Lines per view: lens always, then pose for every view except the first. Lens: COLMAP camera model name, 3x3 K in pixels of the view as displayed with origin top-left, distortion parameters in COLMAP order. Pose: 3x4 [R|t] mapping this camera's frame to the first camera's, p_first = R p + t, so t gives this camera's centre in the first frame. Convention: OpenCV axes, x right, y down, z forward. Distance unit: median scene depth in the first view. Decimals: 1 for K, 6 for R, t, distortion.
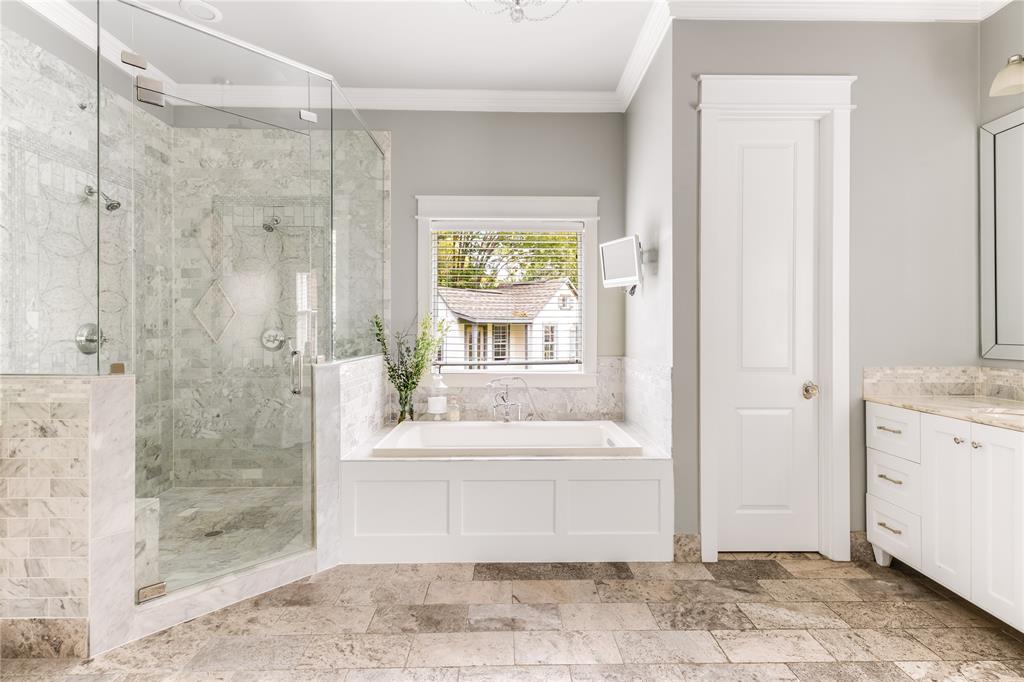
lens RADIAL K [[494.3, 0, 514.6], [0, 494.3, 328.9], [0, 0, 1]] dist [0.014051, -0.000098]
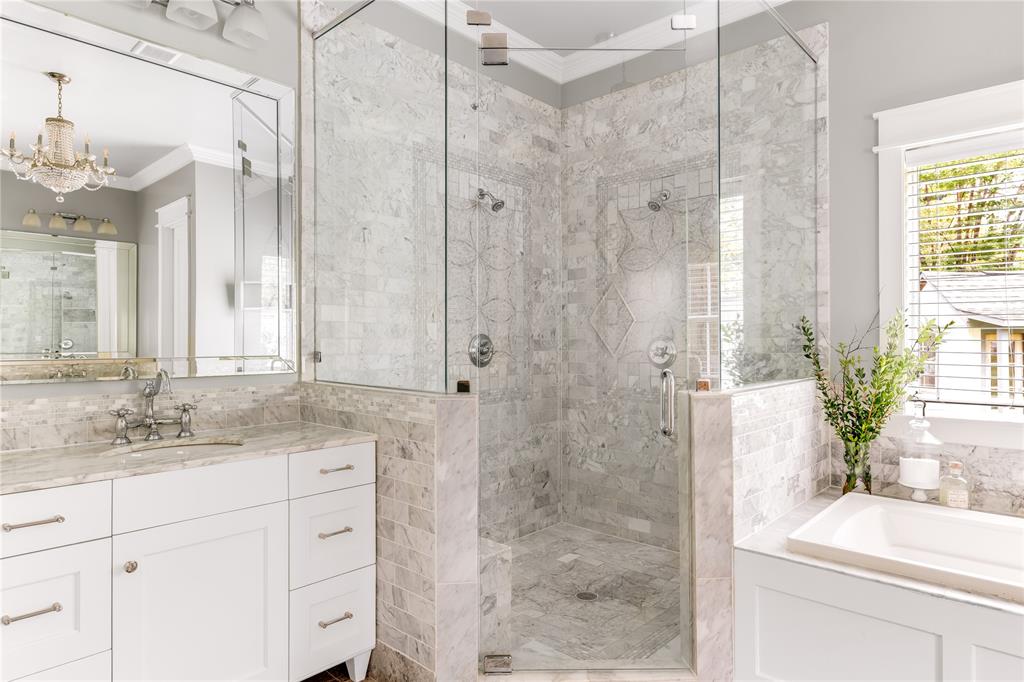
lens RADIAL K [[611.3, 0, 510.4], [0, 611.3, 337.7], [0, 0, 1]] dist [-0.003311, 0.003171]
pose [[0.725421, -0.006105, -0.688279, -0.013944], [0.005071, 0.999981, -0.003526, 0.000075], [0.688287, -0.000932, 0.725438, 0.174418]]
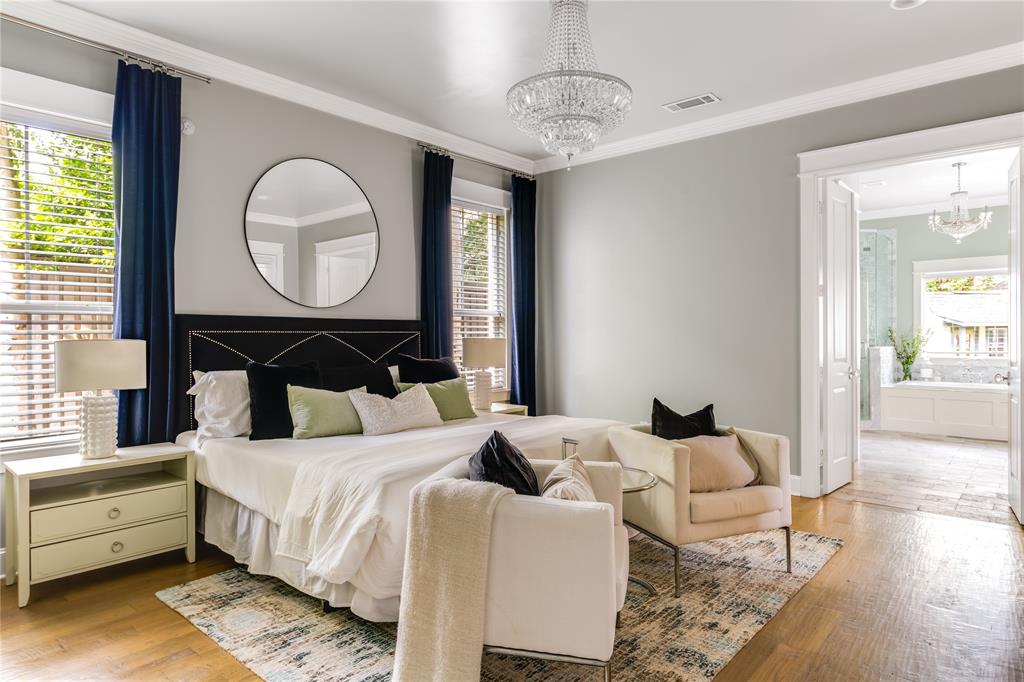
lens RADIAL K [[611.3, 0, 510.4], [0, 611.3, 337.7], [0, 0, 1]] dist [-0.003311, 0.003171]
pose [[0.741294, 0.000545, -0.671180, 0.233325], [0.006237, 0.999951, 0.007701, -0.010414], [0.671151, -0.009894, 0.741254, -1.804686]]
